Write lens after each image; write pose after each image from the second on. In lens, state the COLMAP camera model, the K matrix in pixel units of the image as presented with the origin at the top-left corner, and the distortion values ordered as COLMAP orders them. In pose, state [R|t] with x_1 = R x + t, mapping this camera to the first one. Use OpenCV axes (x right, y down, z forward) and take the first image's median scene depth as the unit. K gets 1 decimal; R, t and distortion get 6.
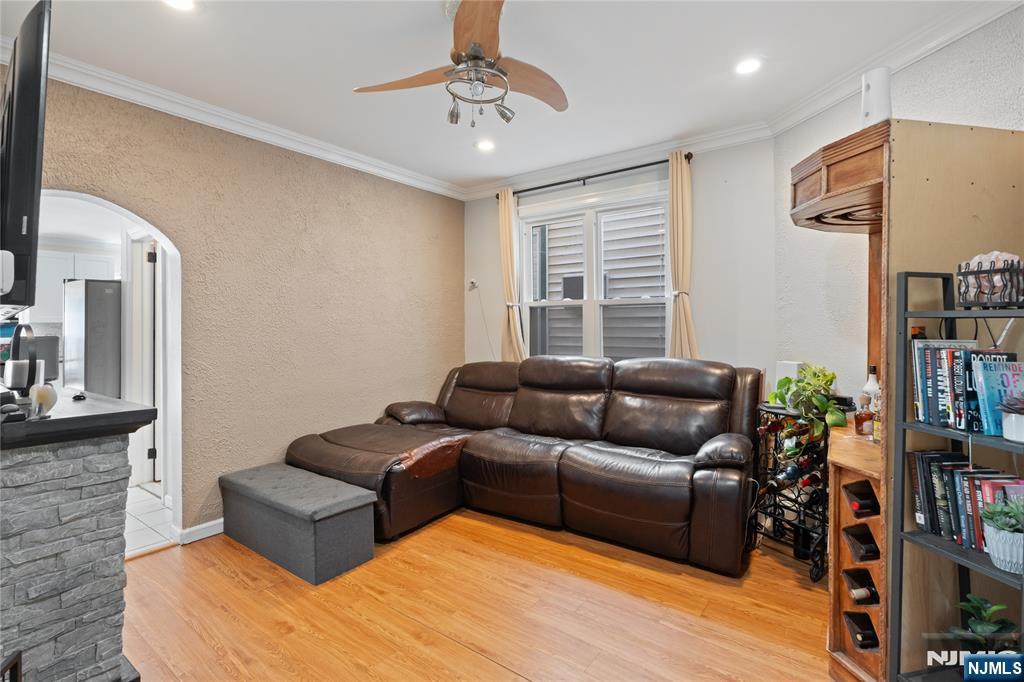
lens RADIAL K [[474.8, 0, 514.0], [0, 474.8, 317.4], [0, 0, 1]] dist [0.000628, 0.000123]
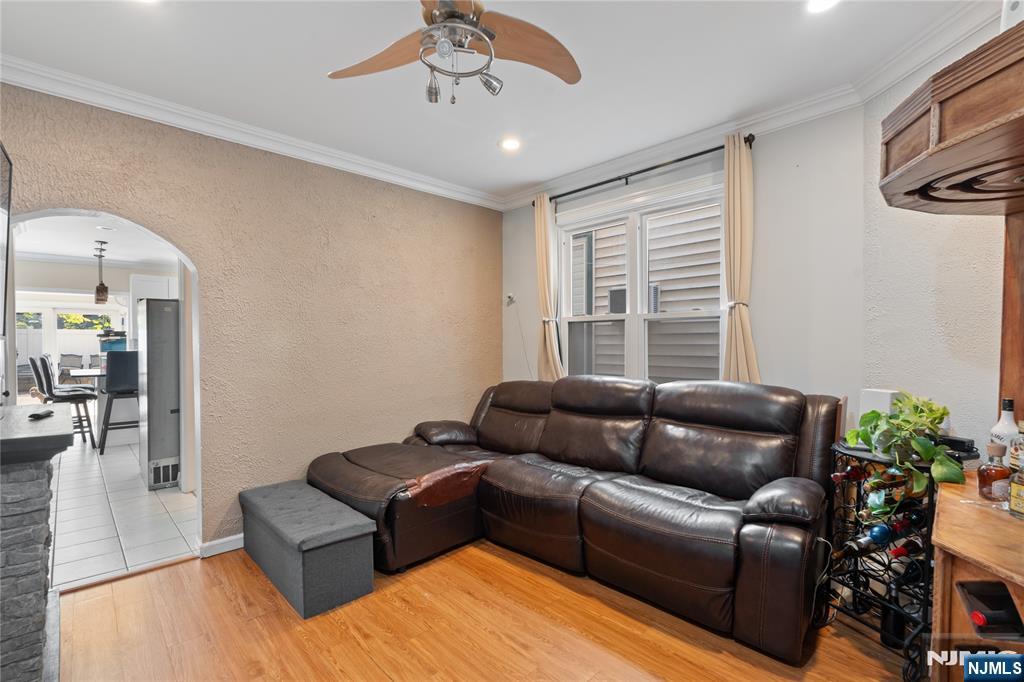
lens RADIAL K [[458.6, 0, 506.1], [0, 458.6, 345.0], [0, 0, 1]] dist [-0.000354, 0.000033]
pose [[0.985068, 0.002804, -0.172142, 0.108209], [0.000961, 0.999762, 0.021784, 0.003909], [0.172162, -0.021624, 0.984831, 0.160492]]
